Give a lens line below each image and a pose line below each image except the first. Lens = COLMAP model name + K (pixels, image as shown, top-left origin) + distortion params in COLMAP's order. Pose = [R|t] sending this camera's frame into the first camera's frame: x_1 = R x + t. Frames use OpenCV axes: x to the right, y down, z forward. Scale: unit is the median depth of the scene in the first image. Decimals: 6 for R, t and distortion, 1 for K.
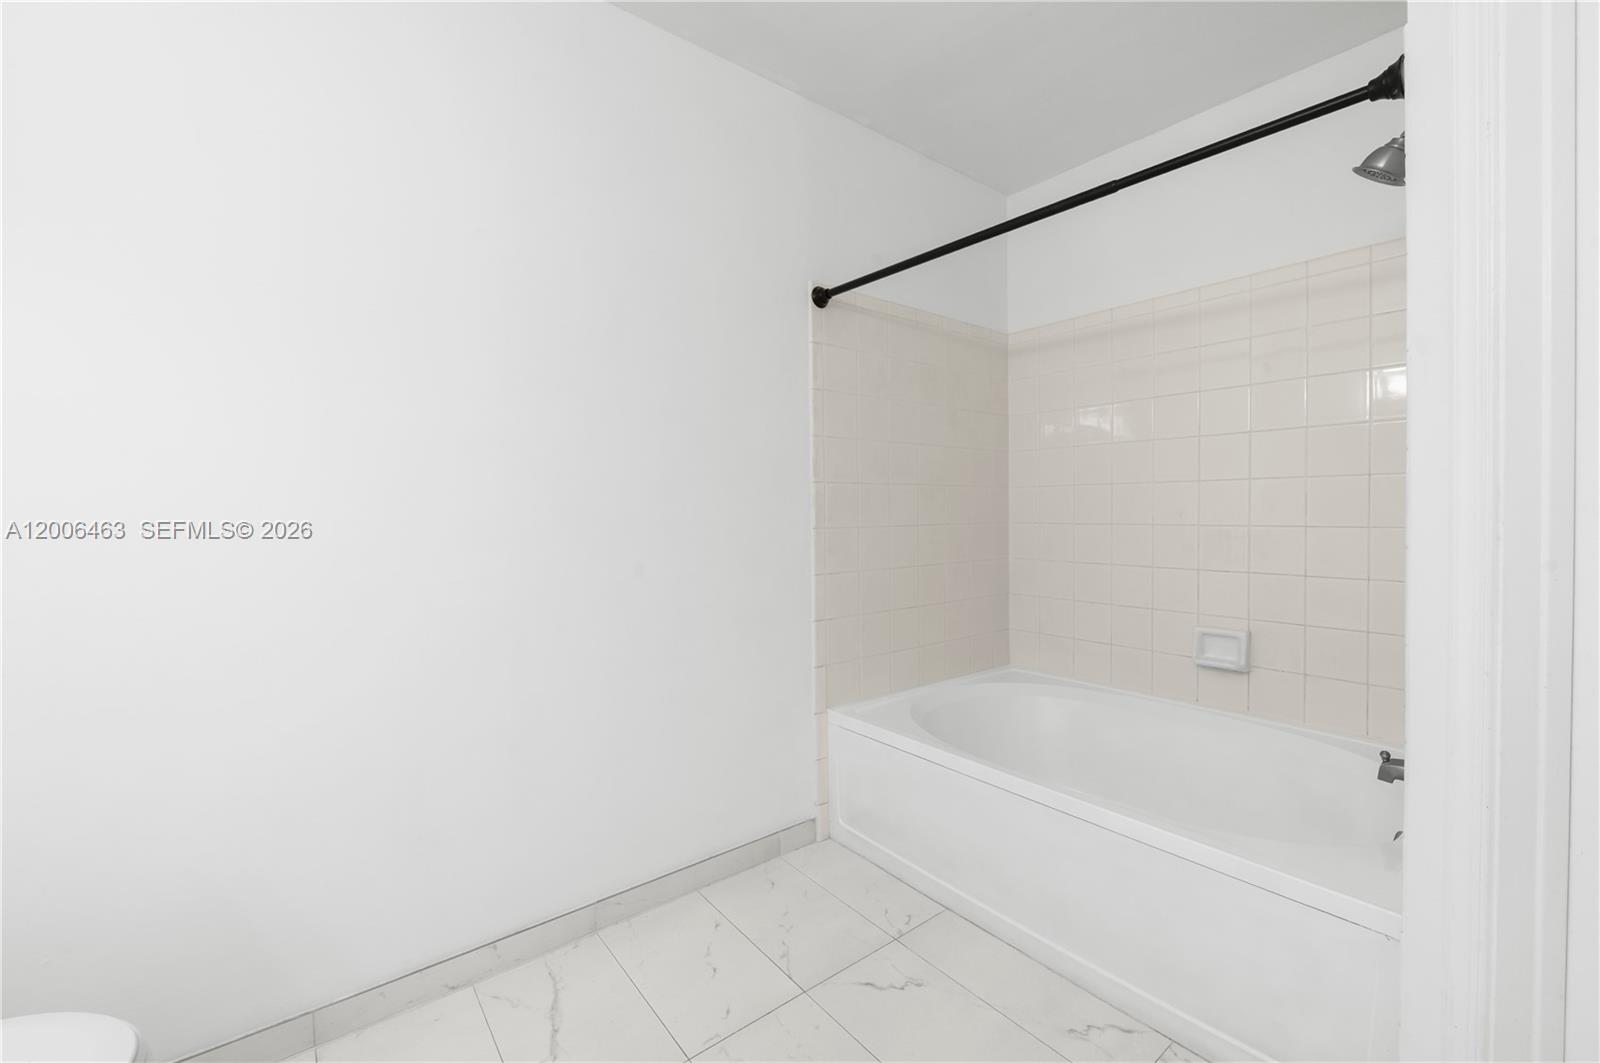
lens RADIAL K [[656.0, 0, 797.8], [0, 656.0, 522.1], [0, 0, 1]] dist [-0.007752, 0.000126]
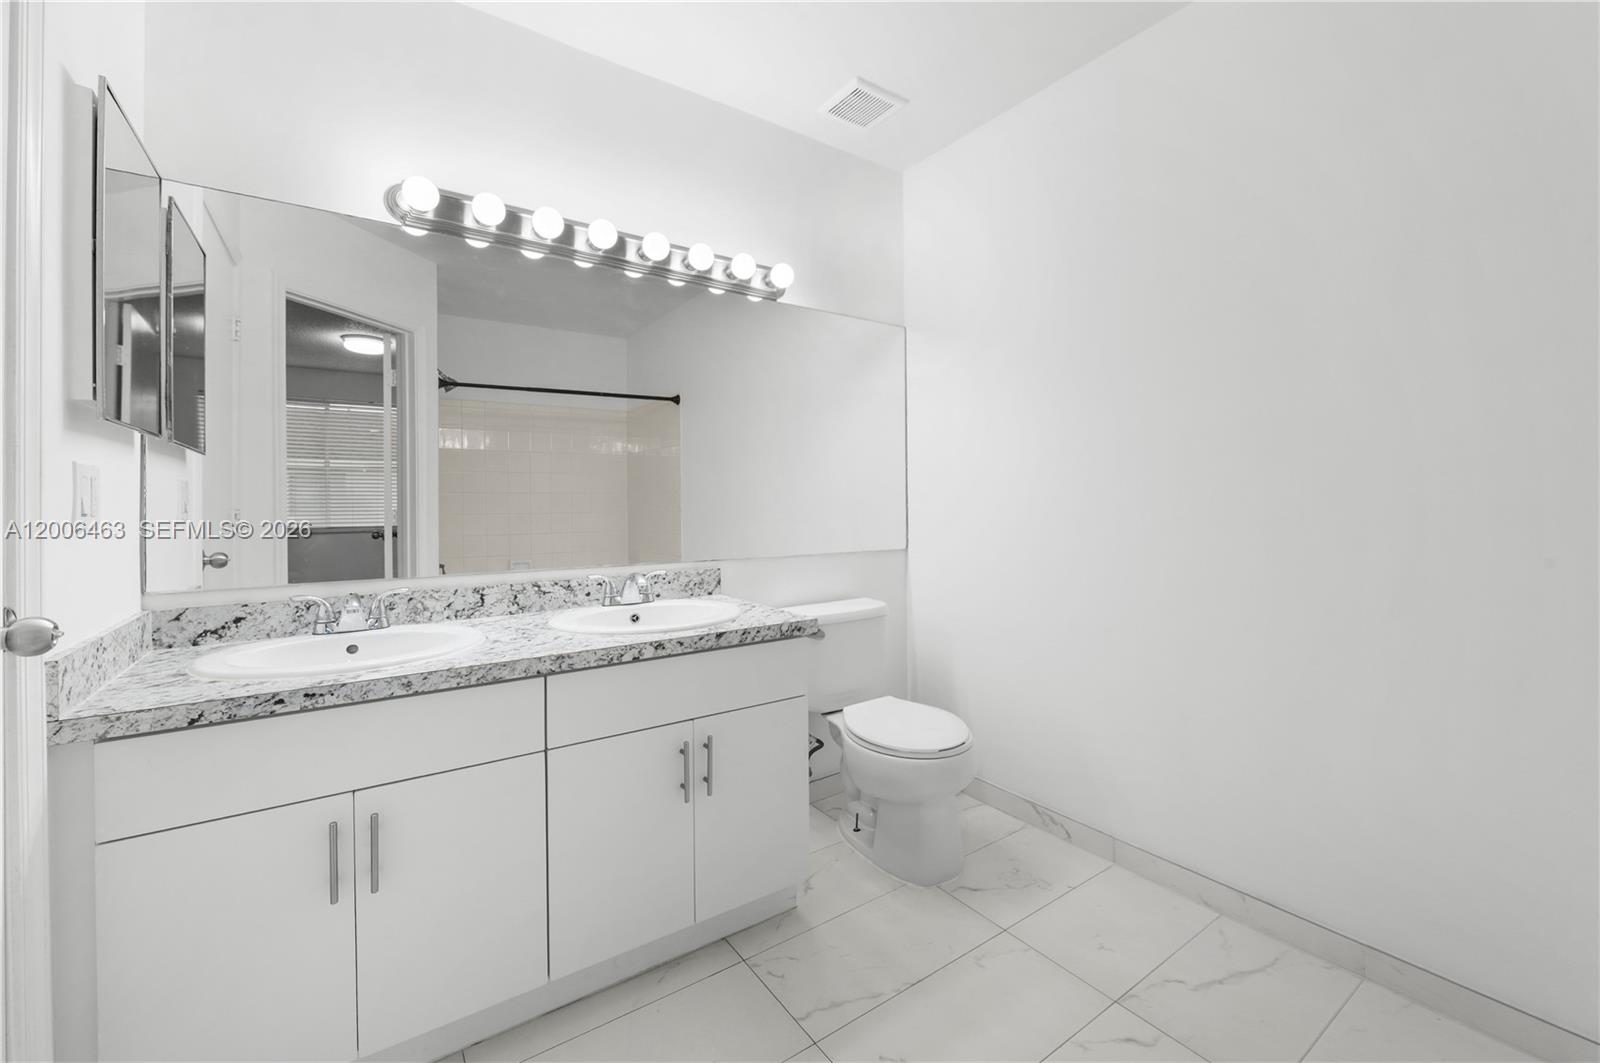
lens RADIAL K [[656.0, 0, 798.2], [0, 656.0, 495.9], [0, 0, 1]] dist [-0.007752, 0.000126]
pose [[-0.057105, 0.000874, -0.998368, 0.469727], [-0.011716, 0.999930, 0.001545, -0.002925], [0.998299, 0.011785, -0.057090, 0.234740]]
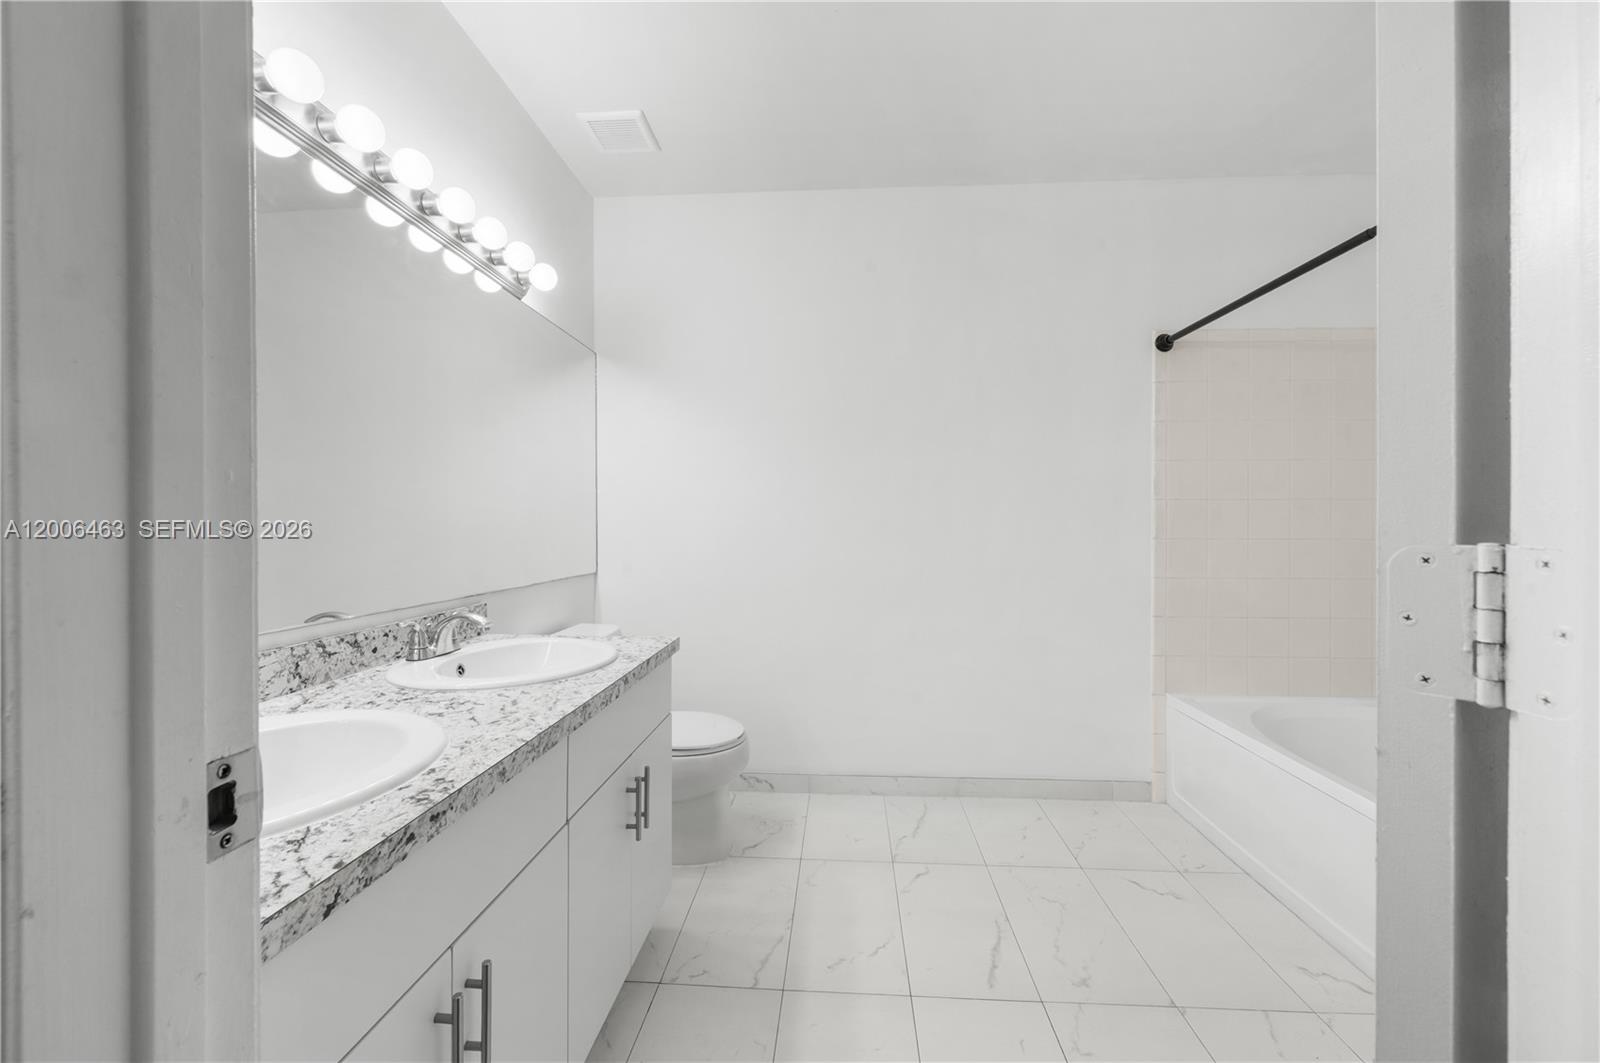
lens RADIAL K [[656.0, 0, 787.8], [0, 656.0, 529.9], [0, 0, 1]] dist [-0.007752, 0.000126]
pose [[0.739543, 0.014482, -0.672954, 0.332400], [-0.019982, 0.999800, -0.000444, 0.008468], [0.672813, 0.013775, 0.739685, -0.327014]]
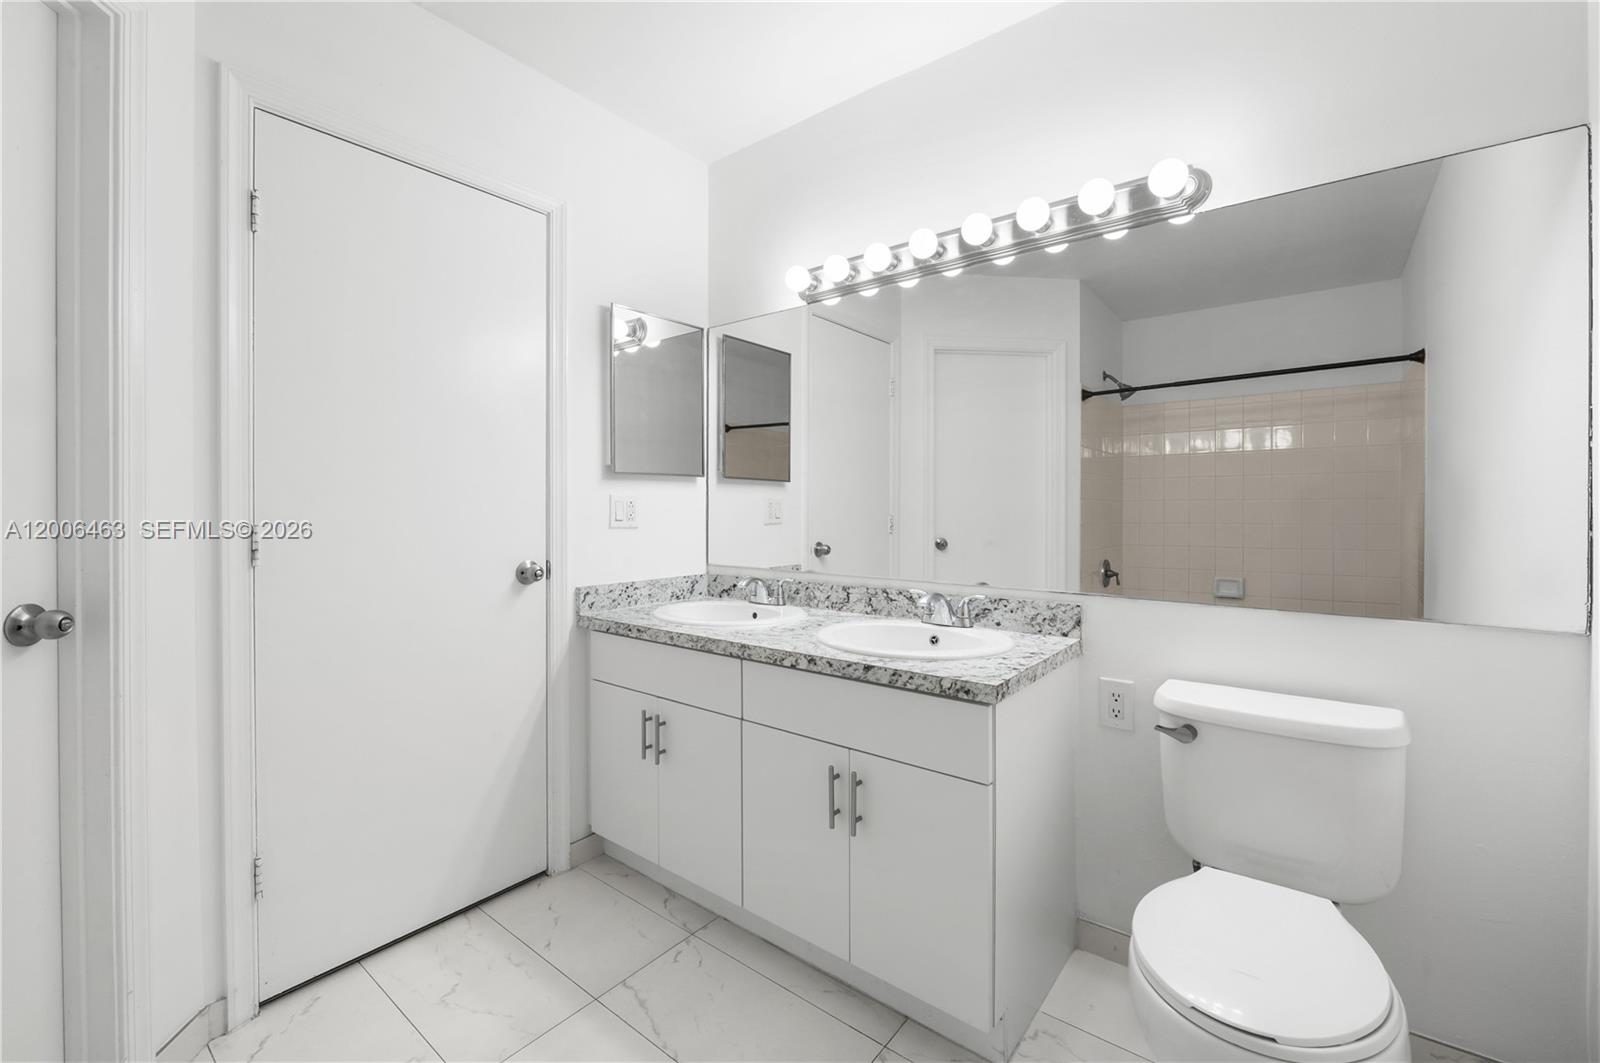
lens RADIAL K [[656.0, 0, 804.0], [0, 656.0, 505.8], [0, 0, 1]] dist [-0.007752, 0.000126]
pose [[-0.967491, 0.008282, -0.252770, -0.034765], [0.003708, 0.999821, 0.018566, -0.022013], [0.252879, 0.017026, -0.967348, 0.737906]]
